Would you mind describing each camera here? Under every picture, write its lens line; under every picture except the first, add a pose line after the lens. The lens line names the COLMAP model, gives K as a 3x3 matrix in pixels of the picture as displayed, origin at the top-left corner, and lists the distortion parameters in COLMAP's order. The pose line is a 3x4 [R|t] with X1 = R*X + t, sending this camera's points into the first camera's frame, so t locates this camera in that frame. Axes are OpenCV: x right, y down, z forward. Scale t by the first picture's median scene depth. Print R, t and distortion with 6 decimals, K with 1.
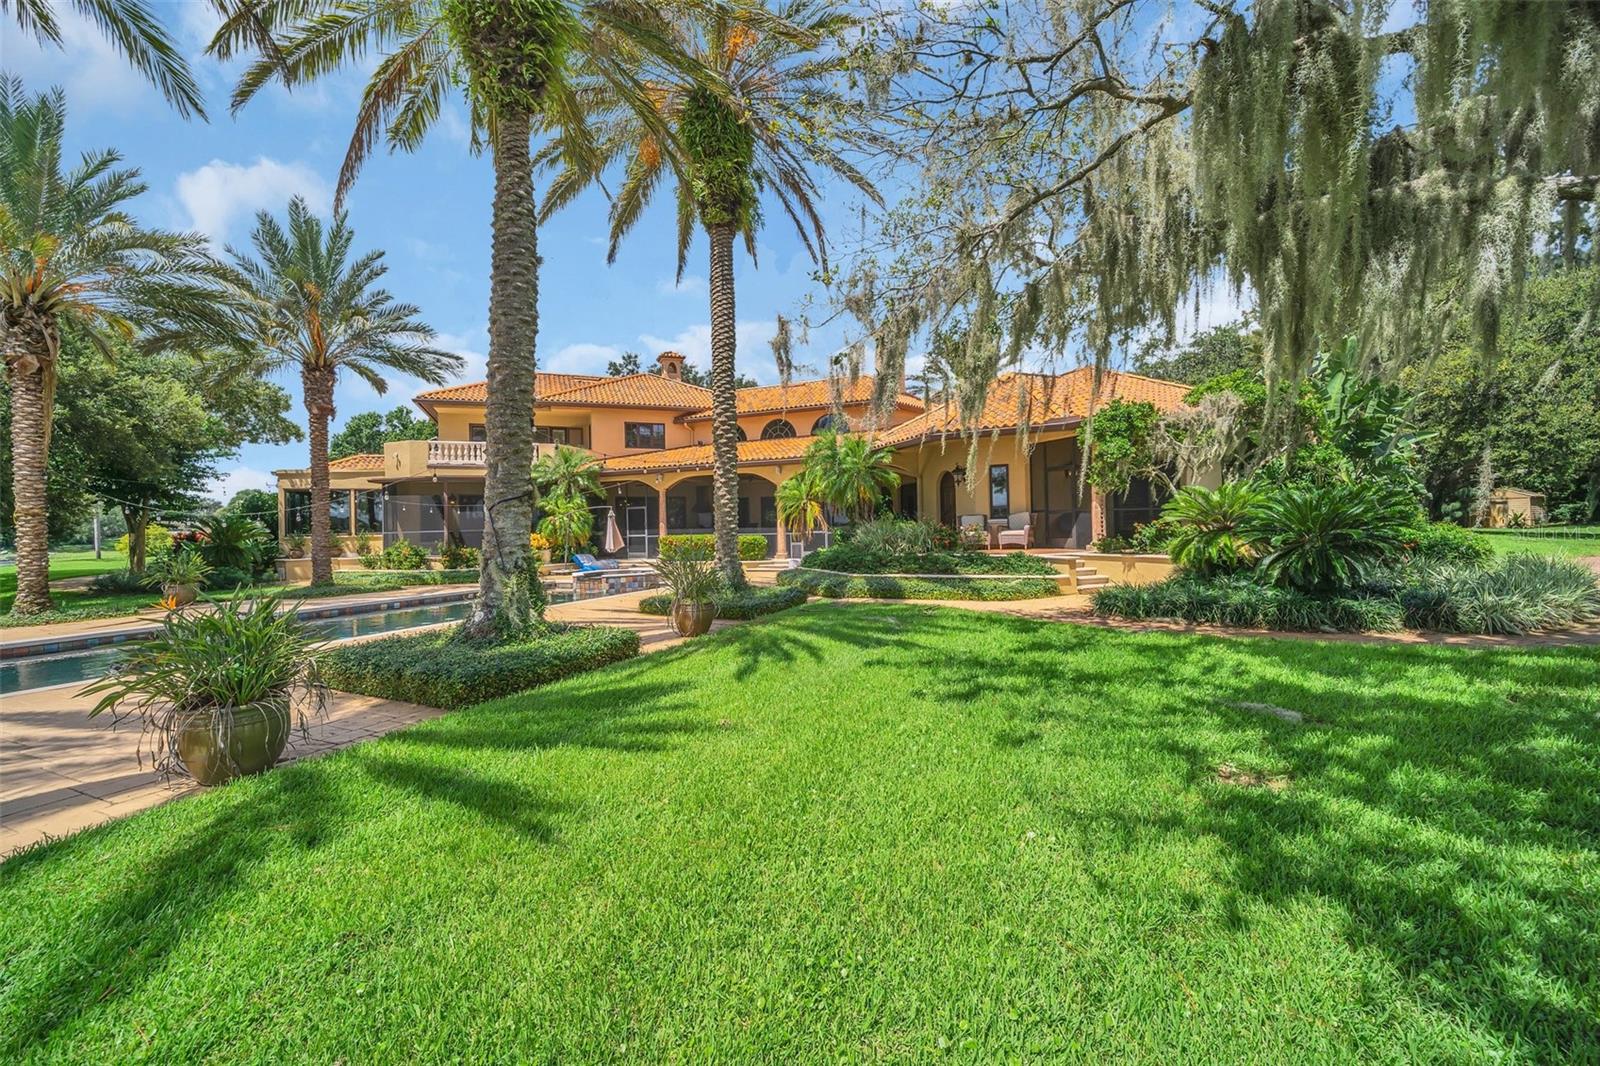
lens RADIAL K [[619.7, 0, 825.3], [0, 619.7, 525.8], [0, 0, 1]] dist [-0.001869, -0.000220]
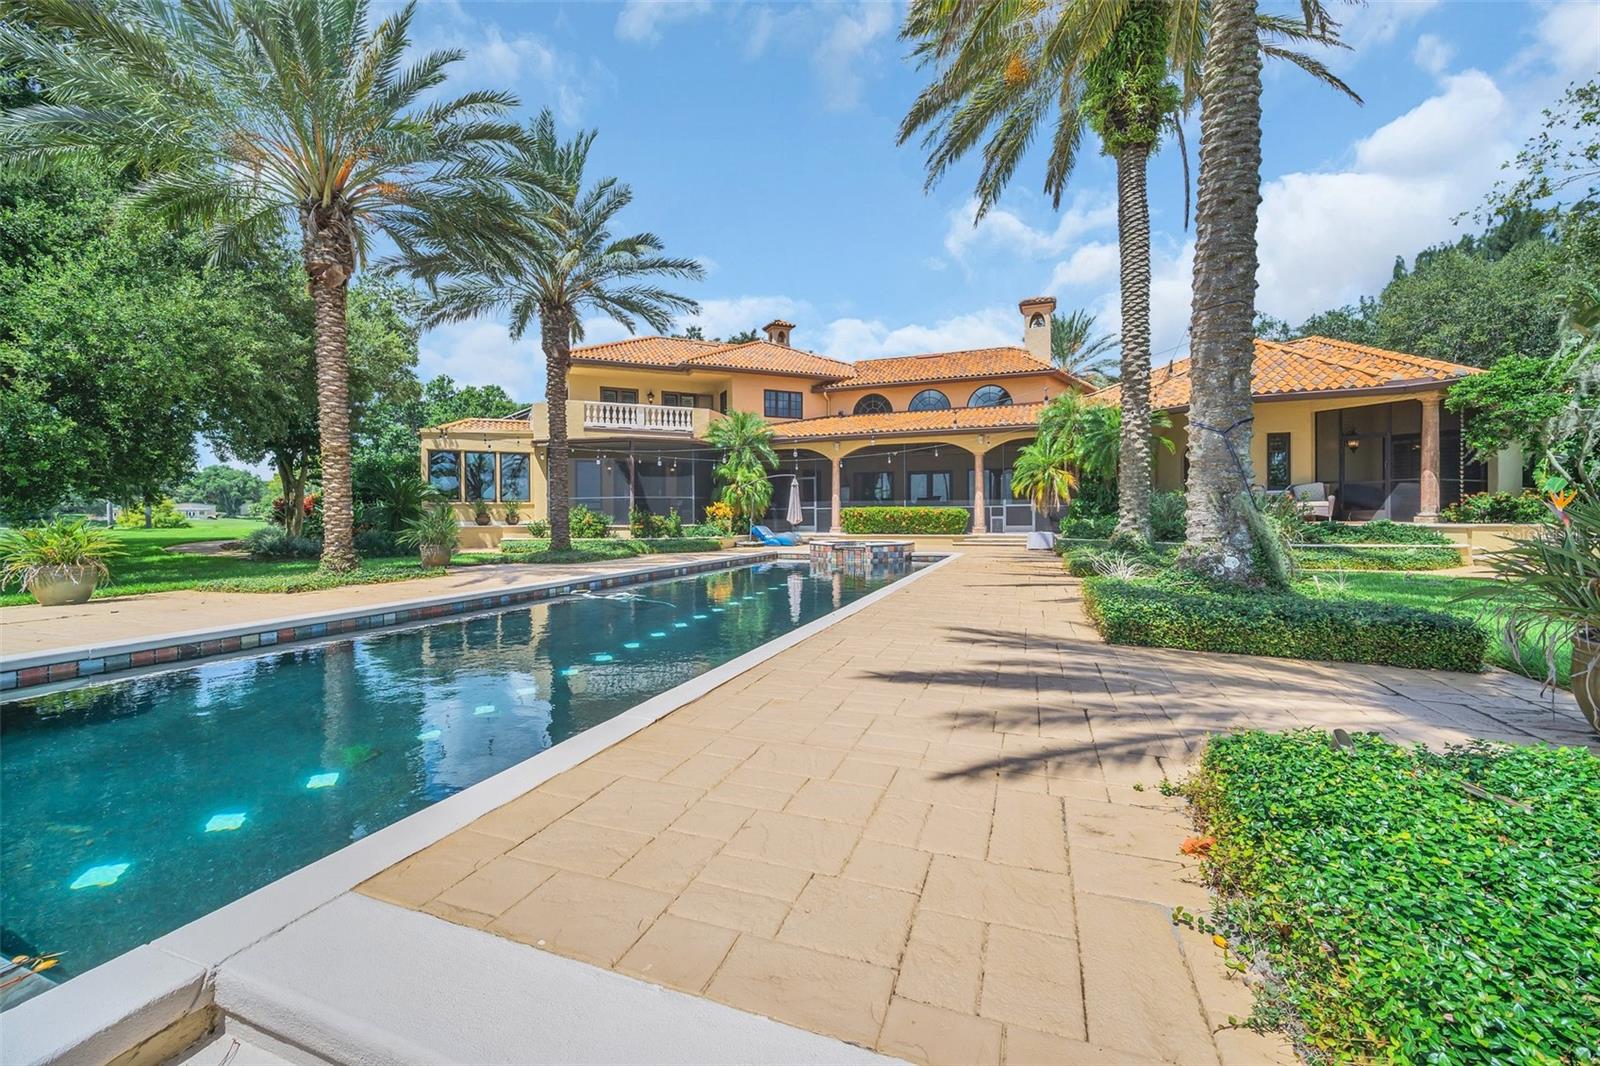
lens RADIAL K [[619.5, 0, 822.0], [0, 619.5, 517.5], [0, 0, 1]] dist [-0.002714, -0.000142]
pose [[0.998963, 0.015691, 0.042737, -0.341890], [-0.015869, 0.999867, 0.003841, 0.028465], [-0.042671, -0.004515, 0.999079, 0.065873]]
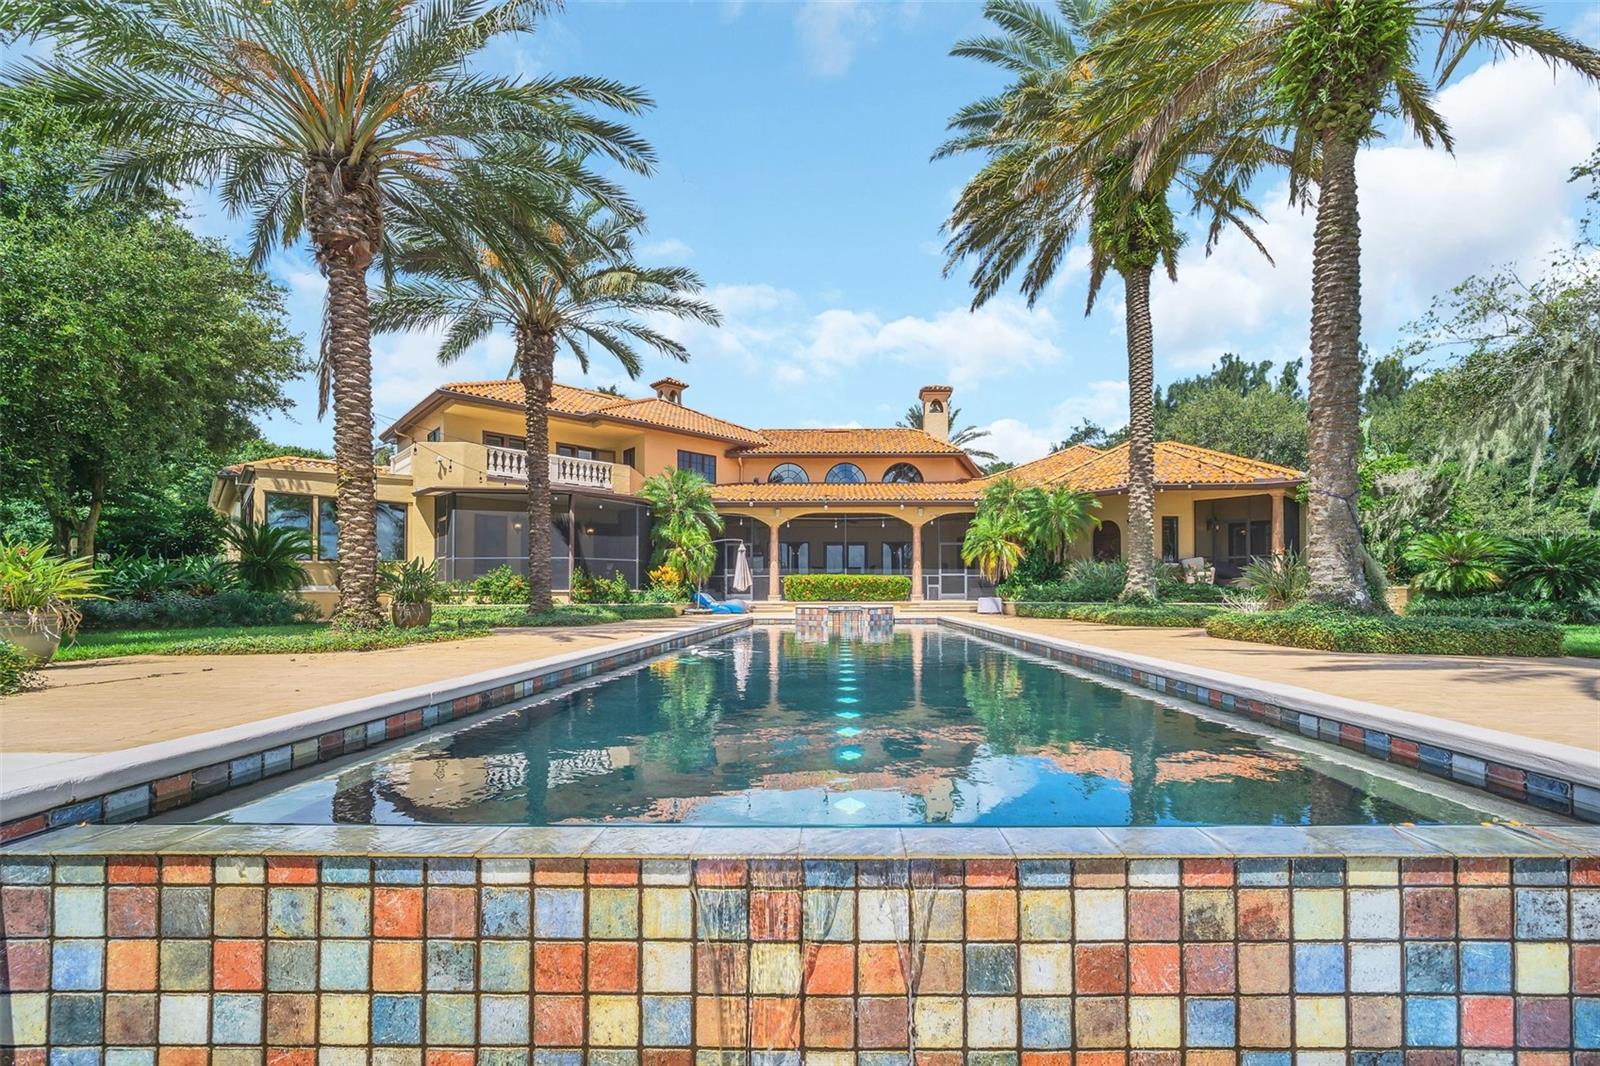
lens RADIAL K [[638.0, 0, 841.6], [0, 638.0, 584.3], [0, 0, 1]] dist [-0.000957, -0.000022]
pose [[0.928524, 0.027014, 0.370288, -0.548317], [-0.019522, 0.999522, -0.023967, 0.052021], [-0.370758, 0.015025, 0.928608, 0.091875]]
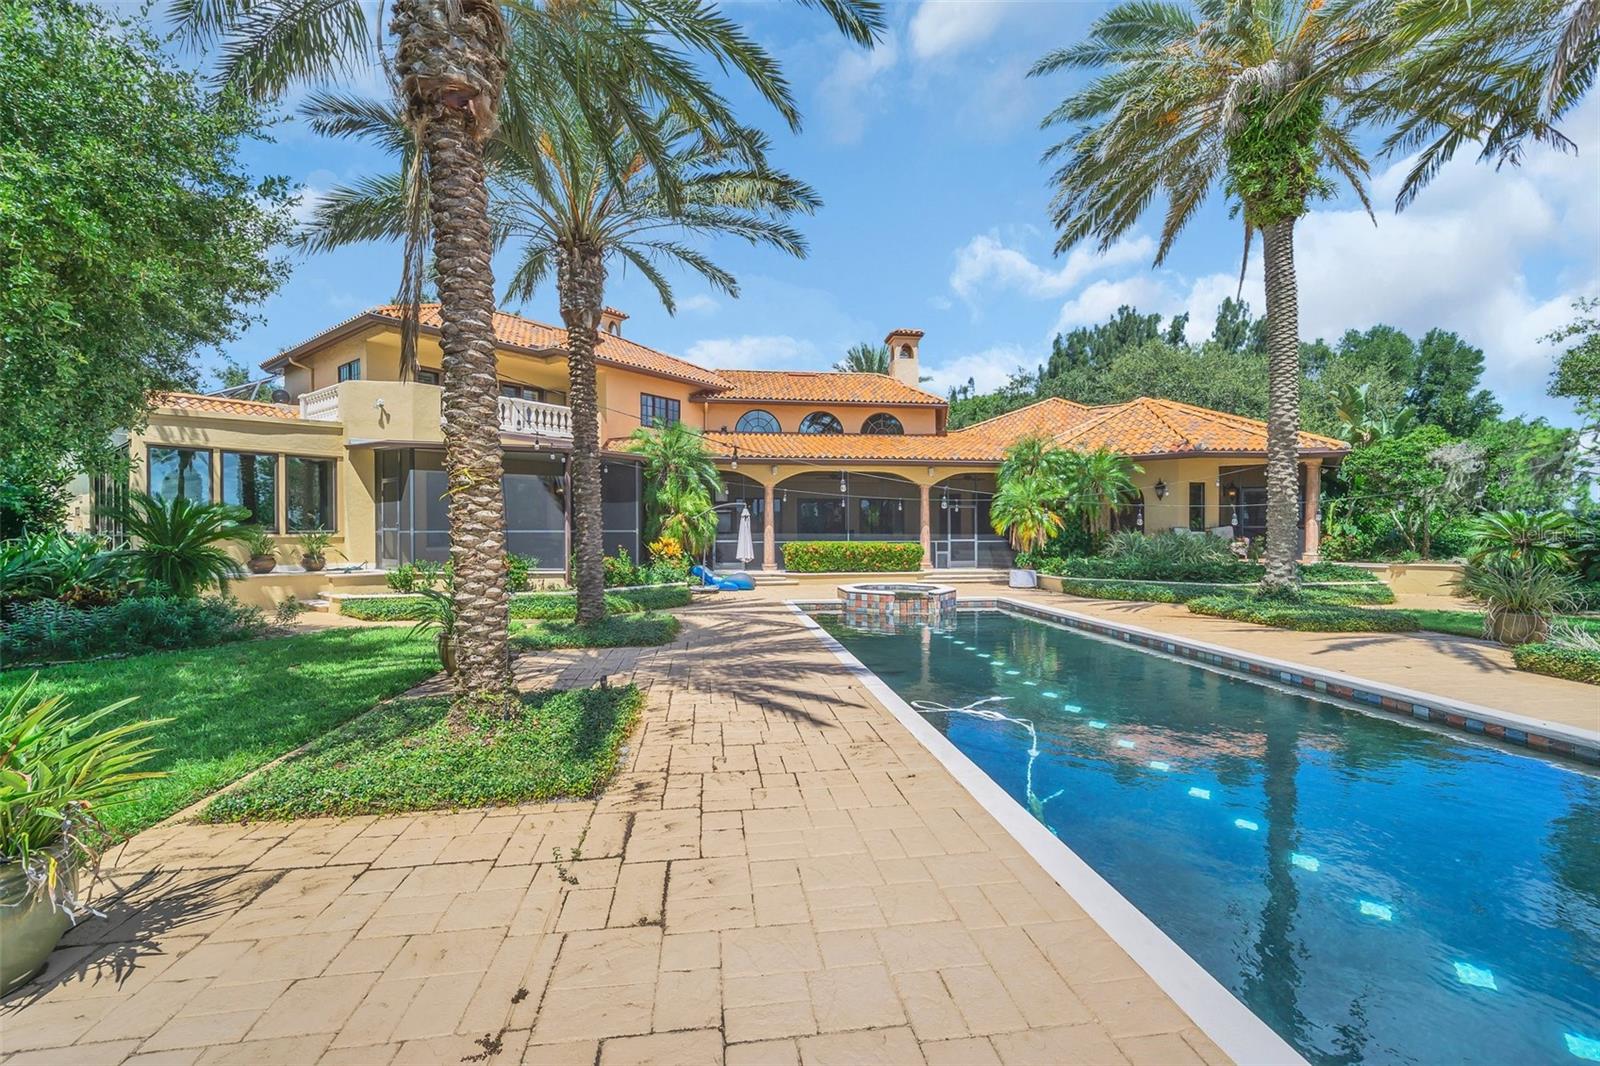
lens RADIAL K [[640.1, 0, 794.0], [0, 640.1, 533.7], [0, 0, 1]] dist [-0.002449, -0.000471]
pose [[0.870292, 0.018804, 0.492176, -0.682460], [-0.019562, 0.999802, -0.003608, 0.008230], [-0.492147, -0.006487, 0.870488, 0.270756]]
